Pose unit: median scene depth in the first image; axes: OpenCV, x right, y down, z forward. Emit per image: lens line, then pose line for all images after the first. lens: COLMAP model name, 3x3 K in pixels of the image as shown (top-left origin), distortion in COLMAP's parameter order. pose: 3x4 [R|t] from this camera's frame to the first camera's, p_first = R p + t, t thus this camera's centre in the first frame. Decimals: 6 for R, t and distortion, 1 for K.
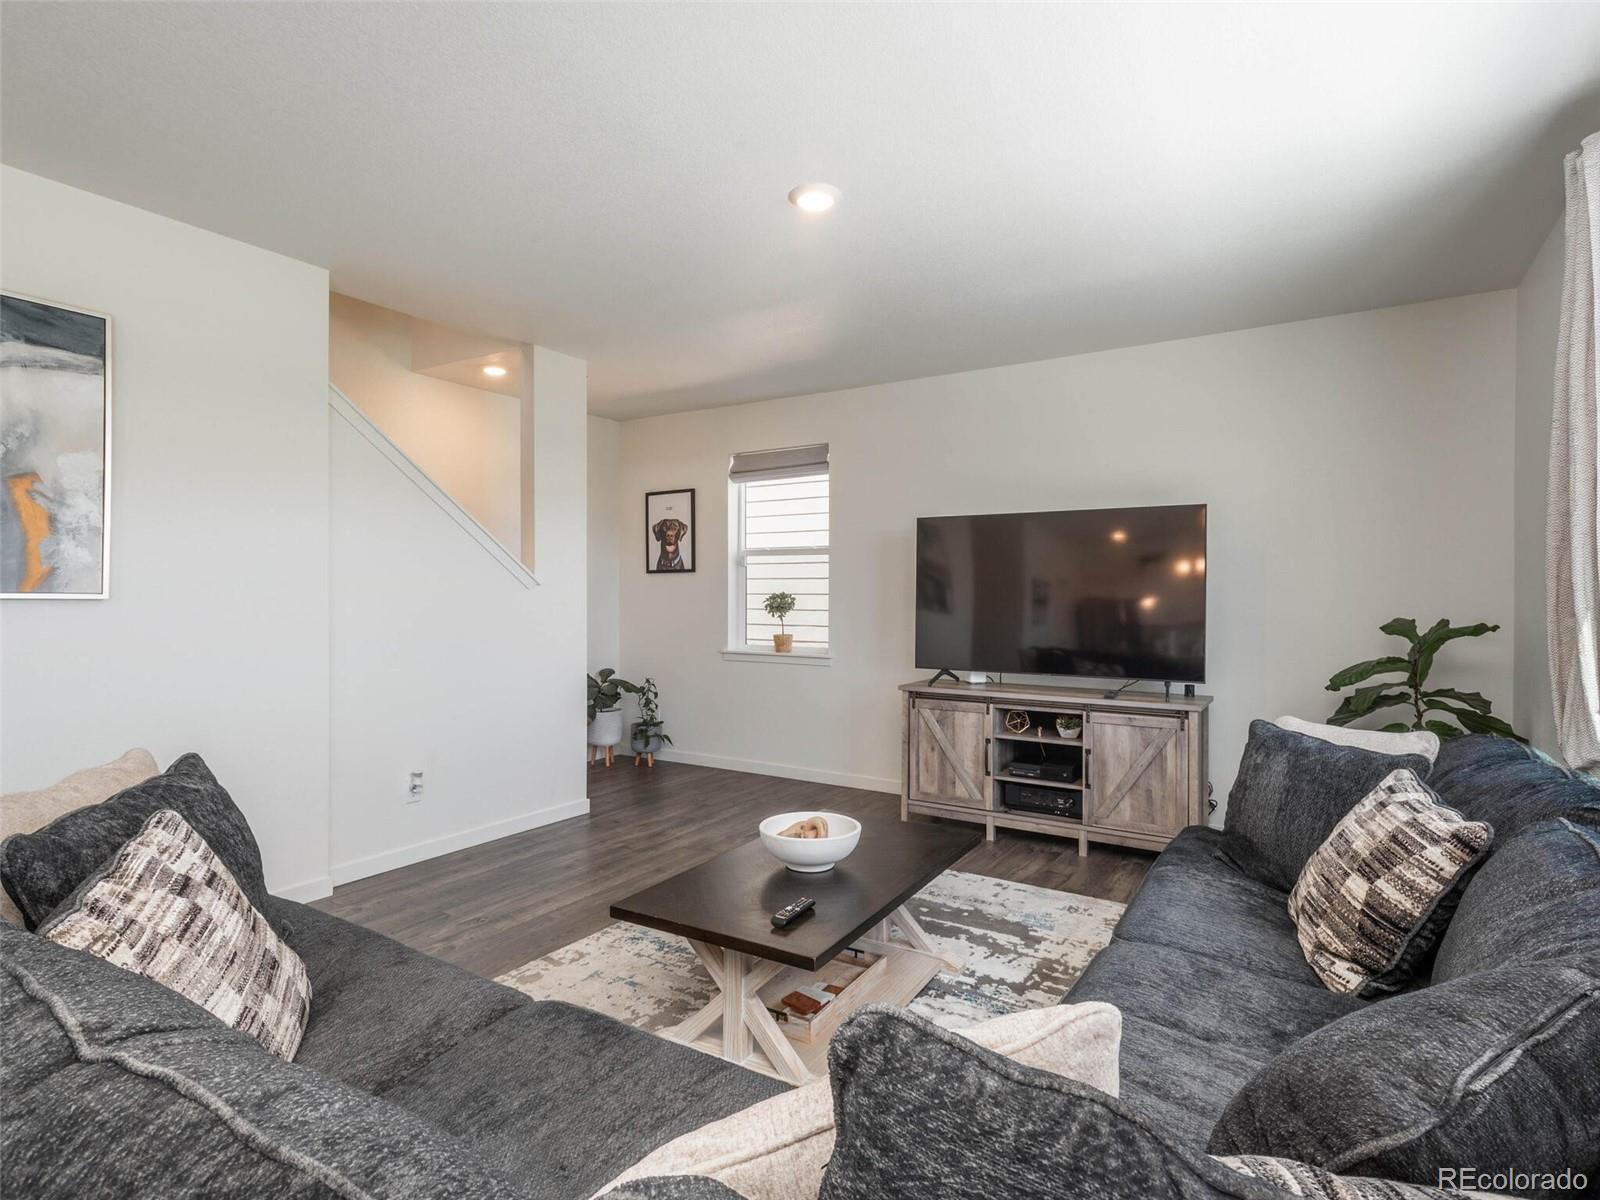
lens RADIAL K [[834.7, 0, 791.2], [0, 834.7, 593.1], [0, 0, 1]] dist [0.016189, -0.004732]
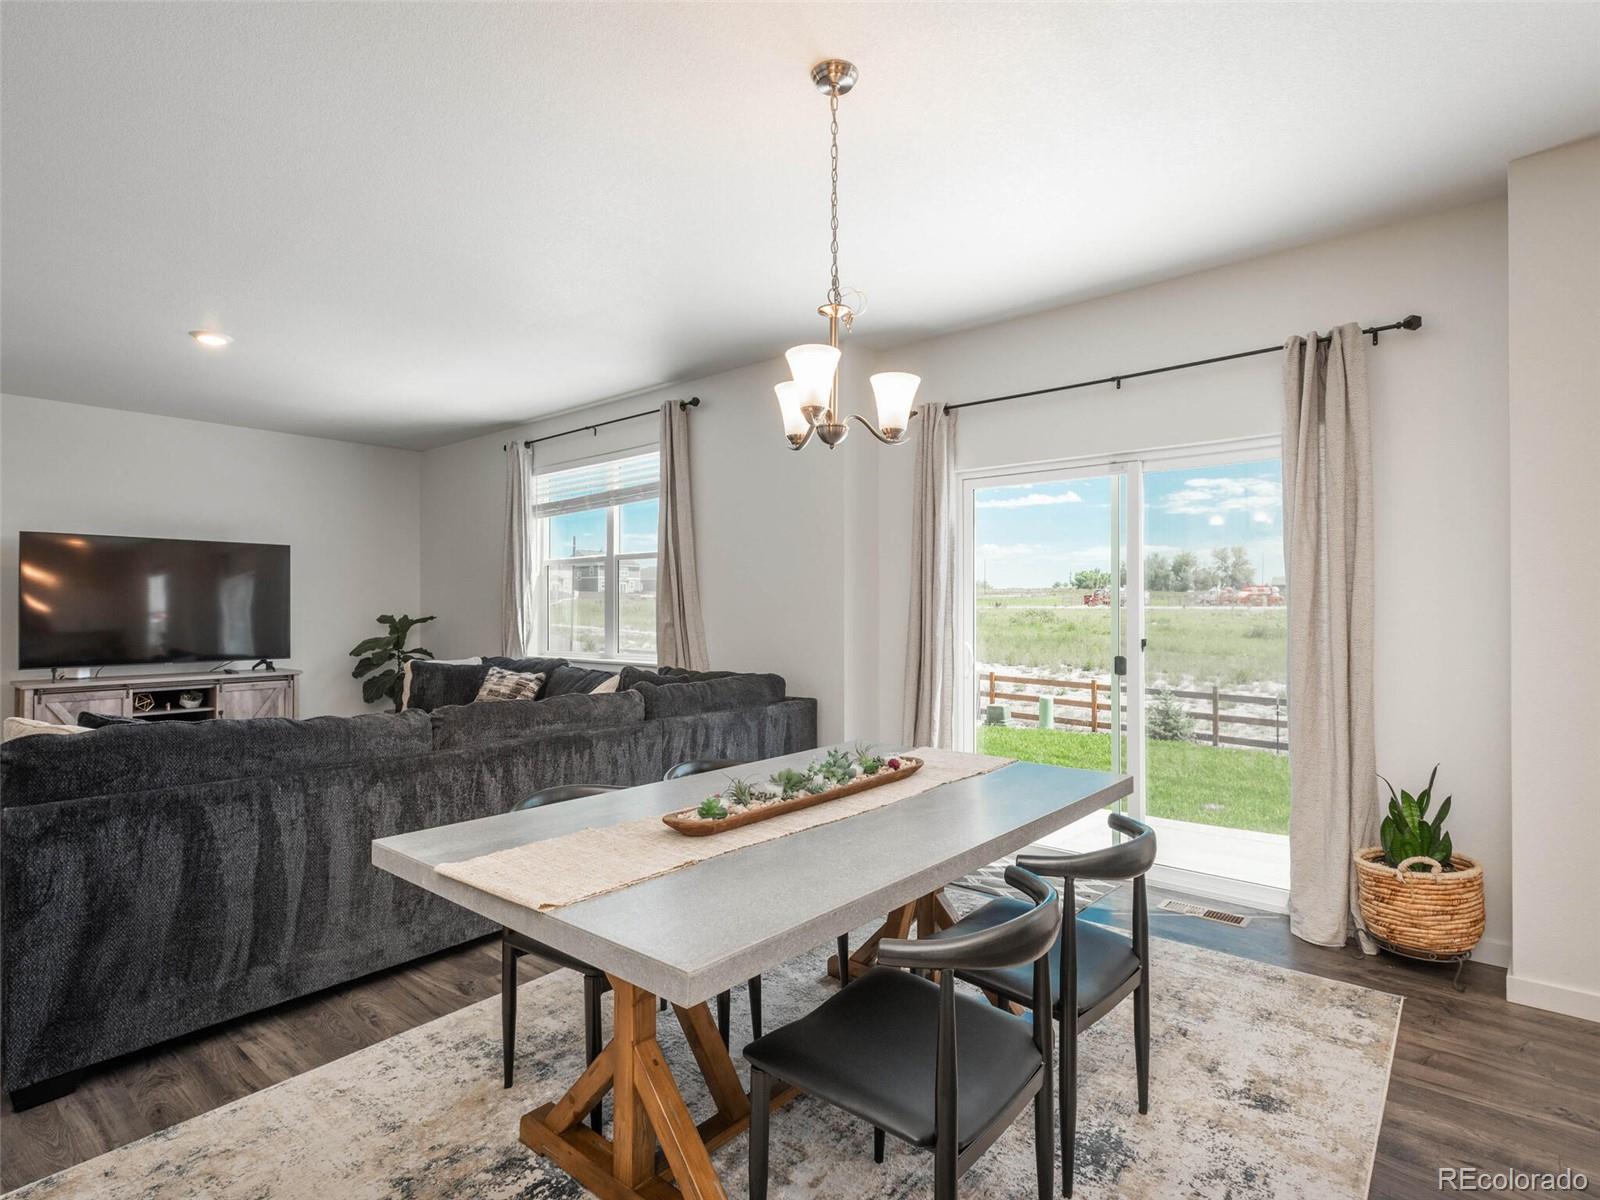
lens RADIAL K [[834.7, 0, 798.4], [0, 834.7, 609.9], [0, 0, 1]] dist [0.016189, -0.004732]
pose [[0.133755, -0.004295, 0.991005, -0.918327], [-0.000393, 0.999990, 0.004387, 0.008291], [-0.991014, -0.000976, 0.133752, -0.163086]]
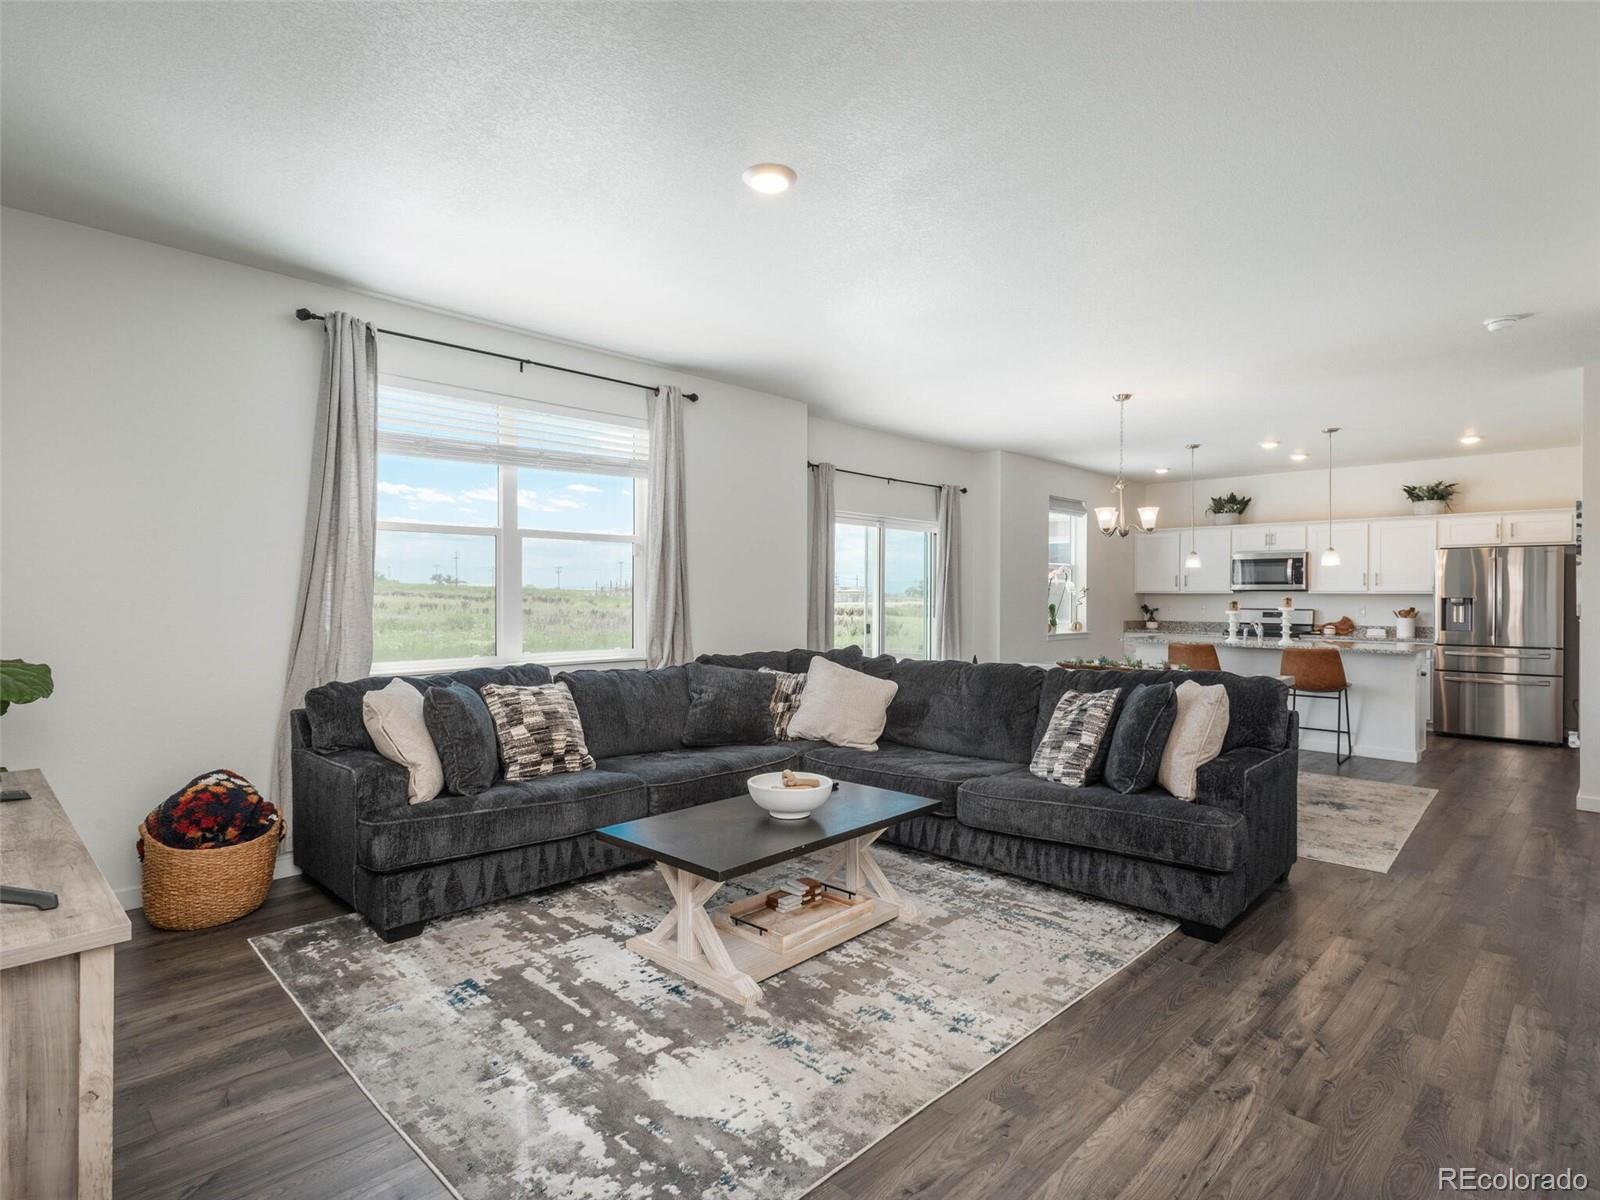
lens RADIAL K [[834.7, 0, 794.5], [0, 834.7, 594.1], [0, 0, 1]] dist [0.016189, -0.004732]
pose [[-0.979182, -0.006017, 0.202897, -0.138581], [-0.007169, 0.999962, -0.004943, 0.009282], [-0.202860, -0.006294, -0.979188, 1.337445]]
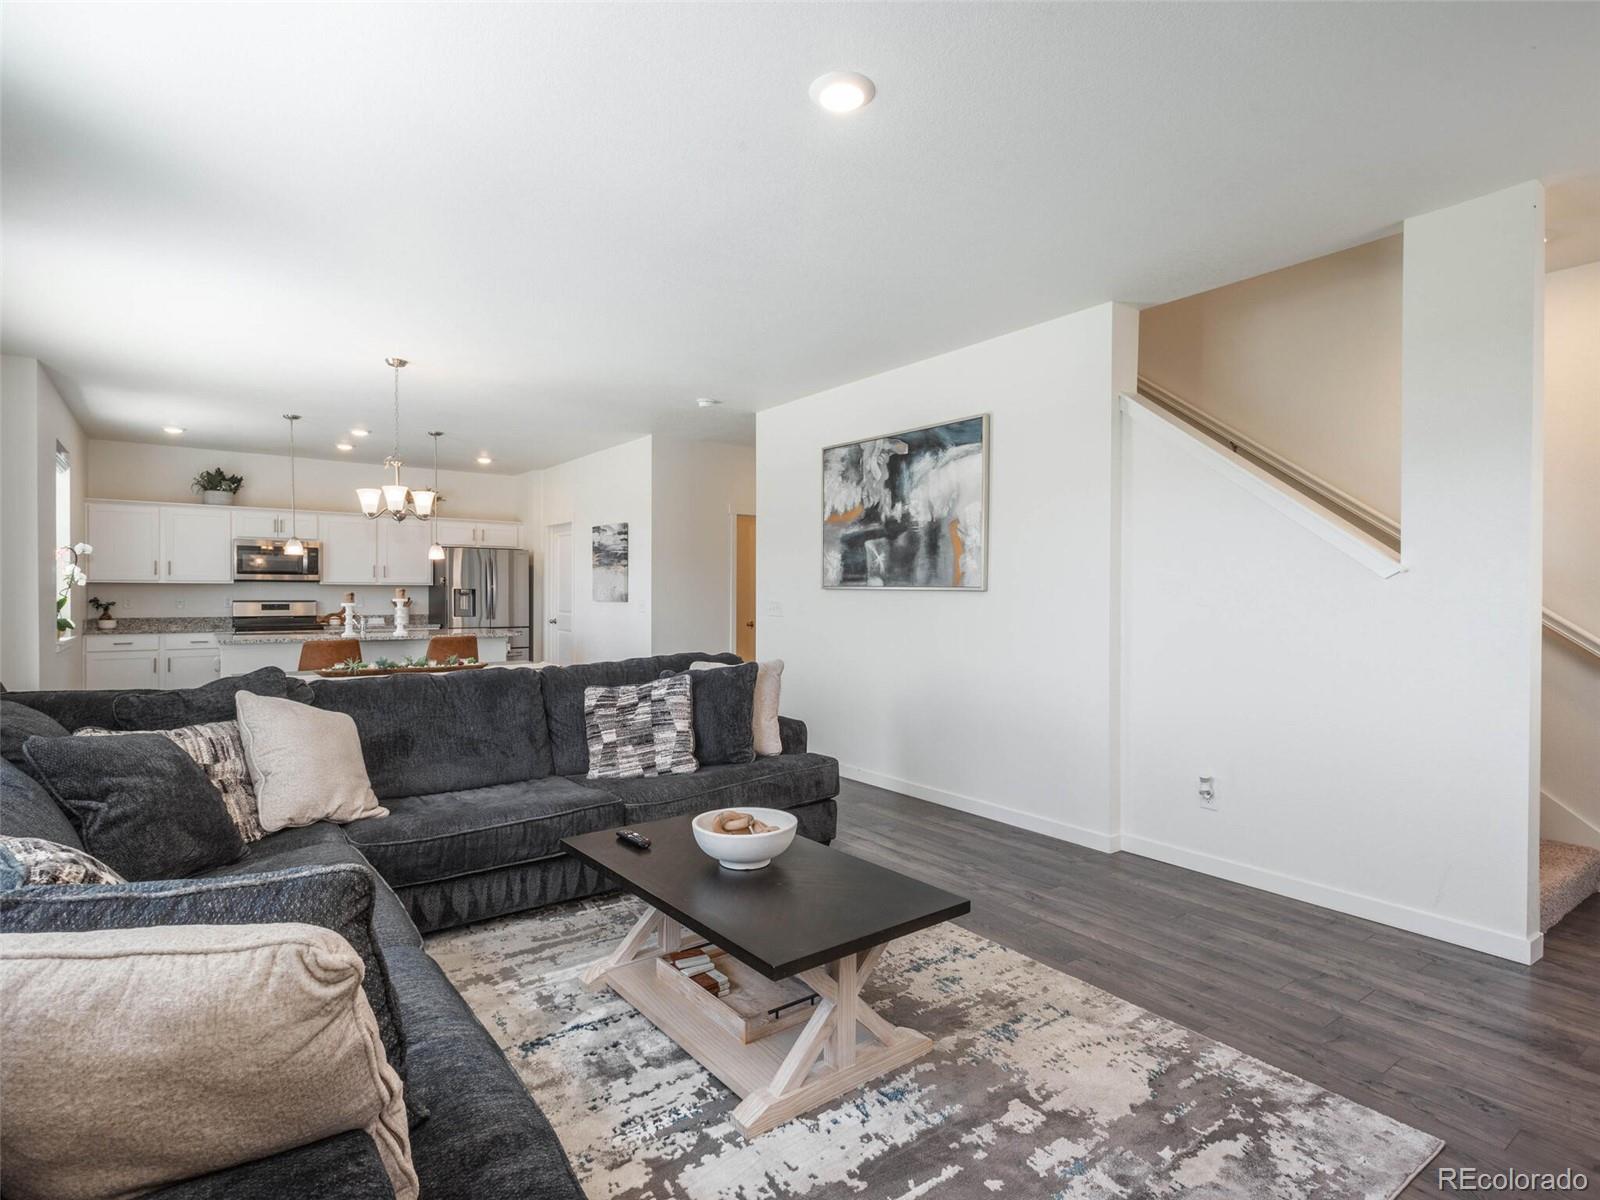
lens RADIAL K [[834.7, 0, 813.0], [0, 834.7, 593.4], [0, 0, 1]] dist [0.016189, -0.004732]
pose [[-0.346114, -0.001899, -0.938191, 0.552353], [-0.002144, 0.999997, -0.001233, 0.010634], [0.938190, 0.001585, -0.346117, 0.864577]]
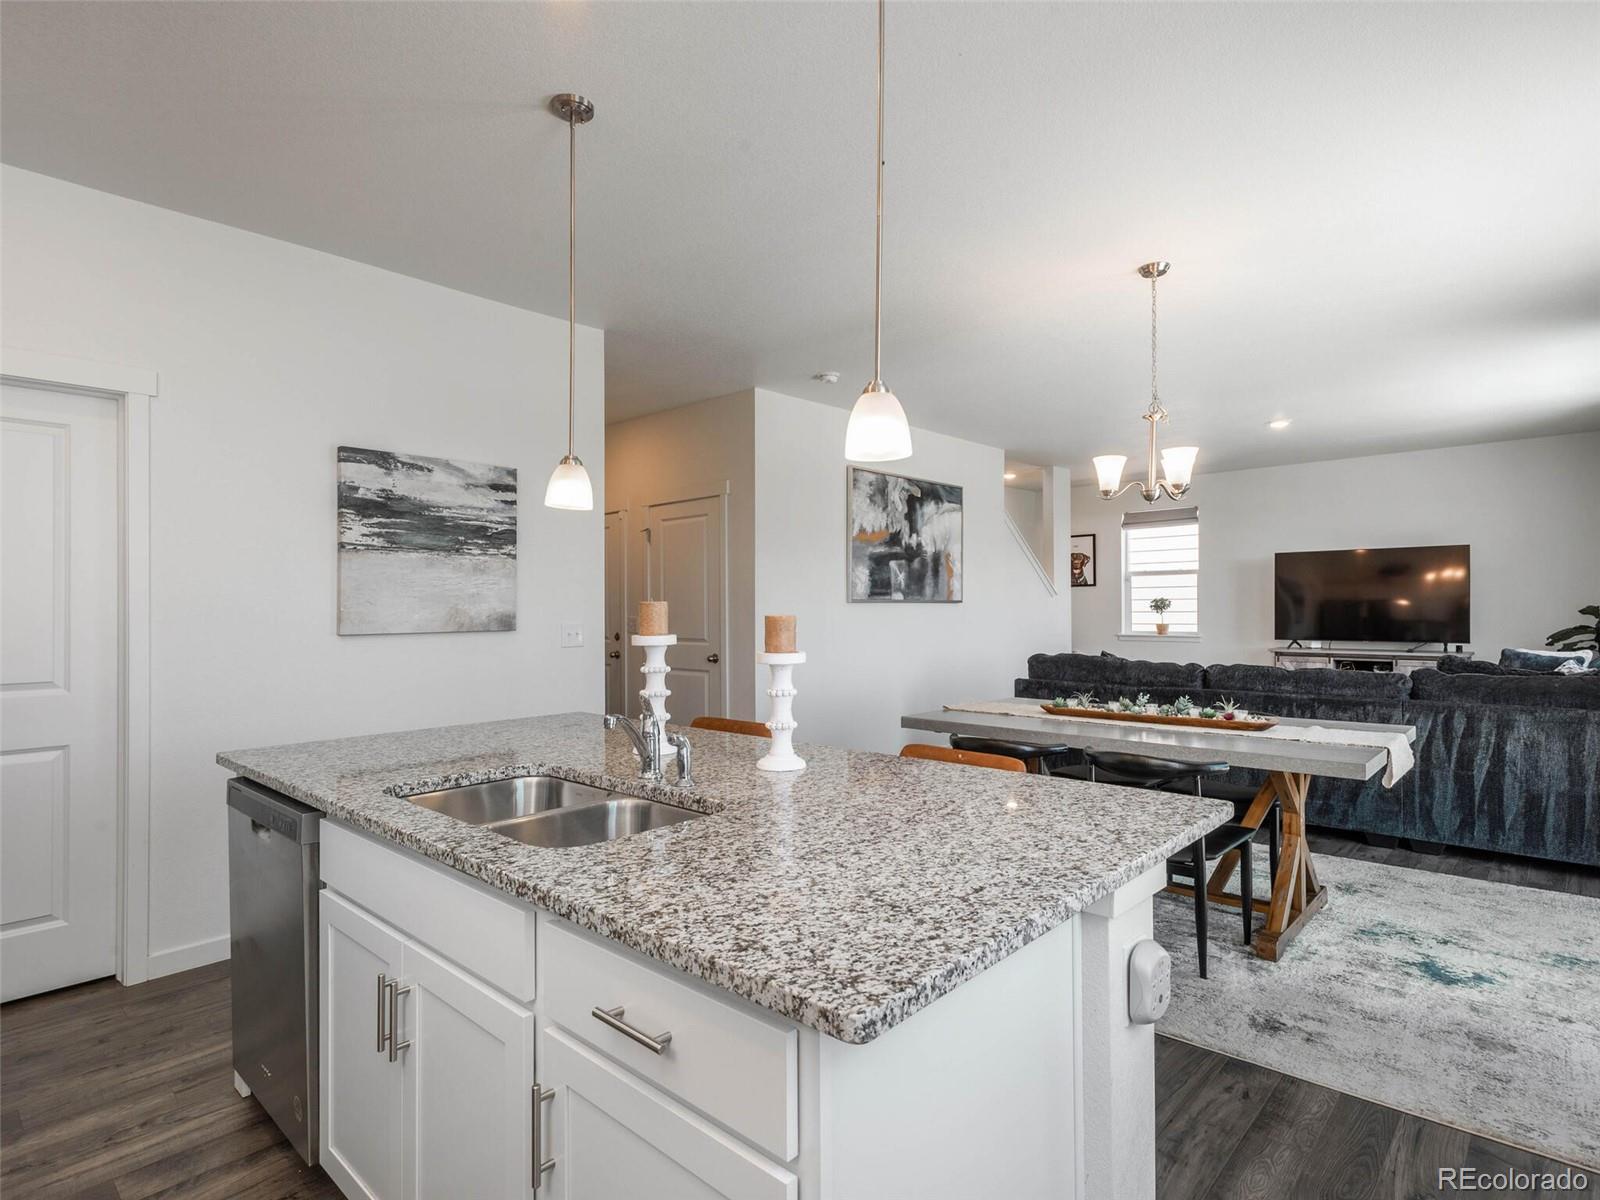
lens RADIAL K [[834.7, 0, 793.5], [0, 834.7, 604.2], [0, 0, 1]] dist [0.016189, -0.004732]
pose [[0.983332, -0.013296, -0.181333, -0.594849], [0.013480, 0.999909, -0.000218, 0.003471], [0.181319, -0.002230, 0.983422, -1.024892]]
